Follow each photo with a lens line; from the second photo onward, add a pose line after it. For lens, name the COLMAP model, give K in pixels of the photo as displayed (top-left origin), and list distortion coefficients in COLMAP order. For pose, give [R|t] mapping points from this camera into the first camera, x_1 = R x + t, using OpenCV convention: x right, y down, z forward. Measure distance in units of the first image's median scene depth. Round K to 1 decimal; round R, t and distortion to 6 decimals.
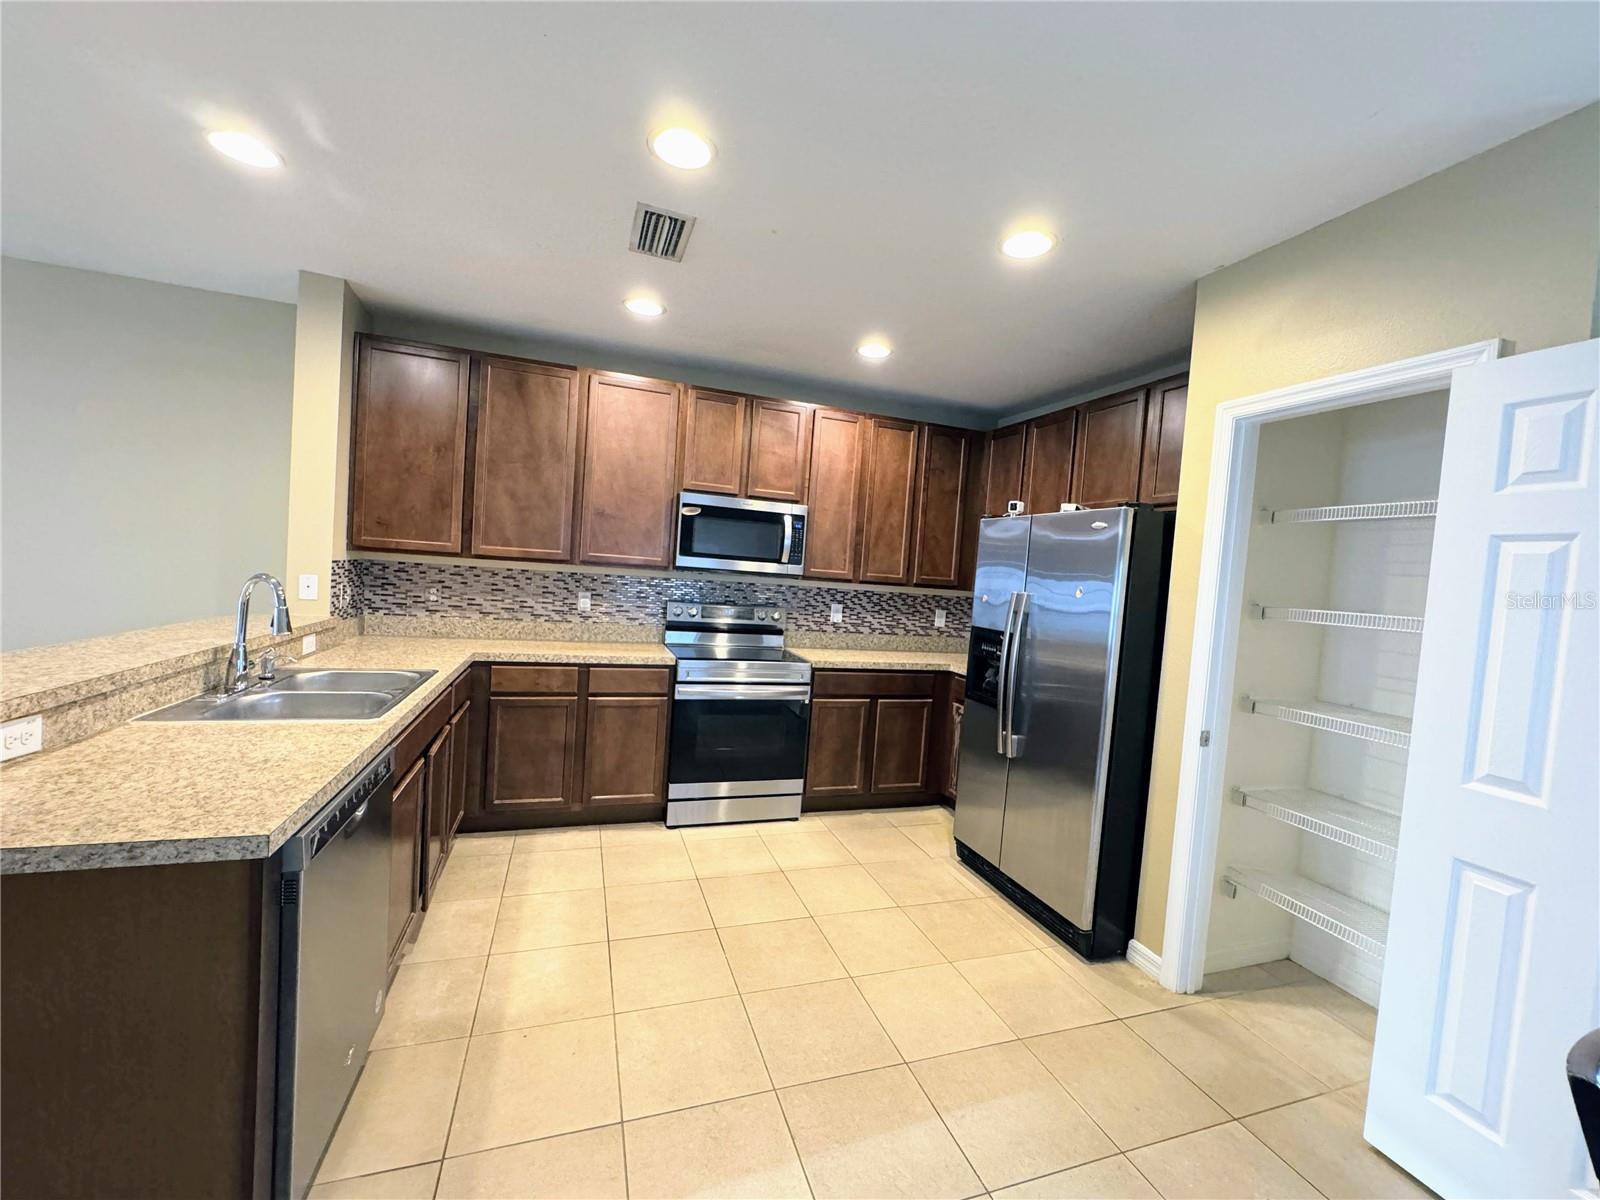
lens RADIAL K [[642.3, 0, 800.0], [0, 642.3, 601.6], [0, 0, 1]] dist [0.001183, 0.000238]
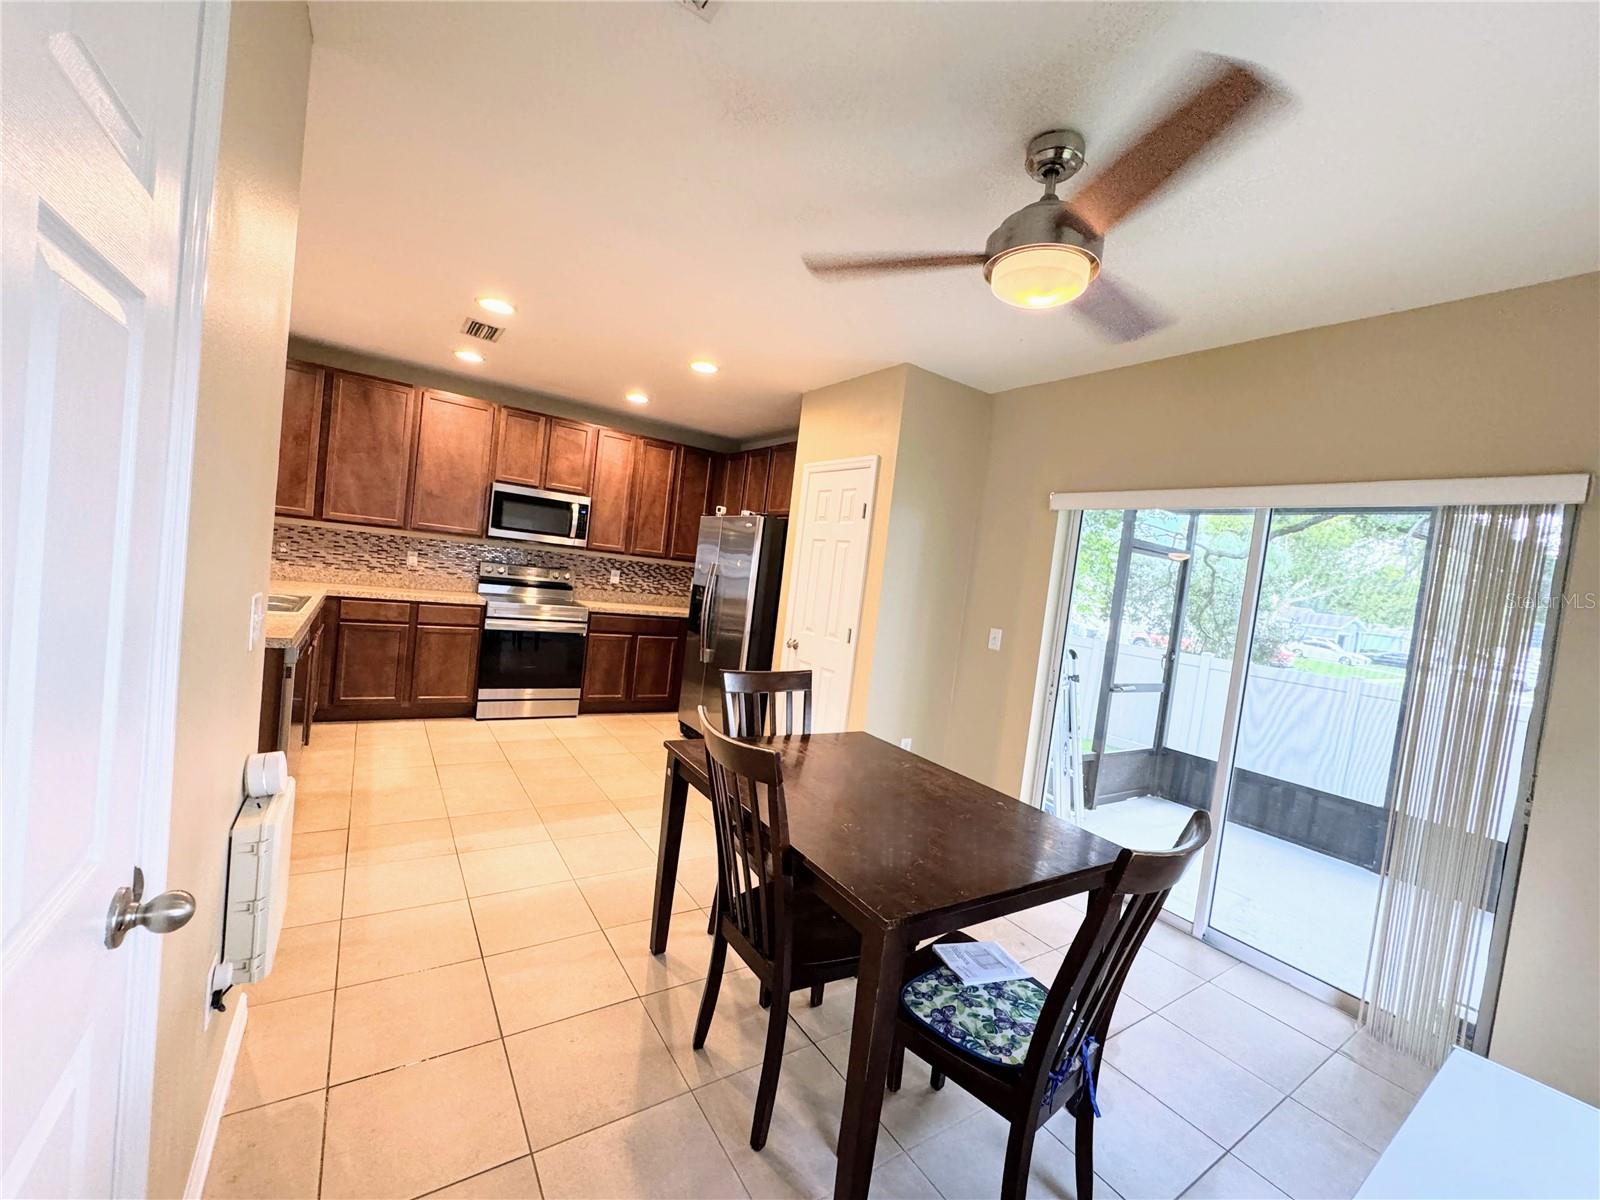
lens RADIAL K [[642.3, 0, 796.9], [0, 642.3, 599.4], [0, 0, 1]] dist [0.001183, 0.000238]
pose [[0.967270, 0.029803, 0.251994, 0.109726], [-0.035494, 0.999207, 0.018069, 0.034746], [-0.251256, -0.026422, 0.967560, -0.530500]]
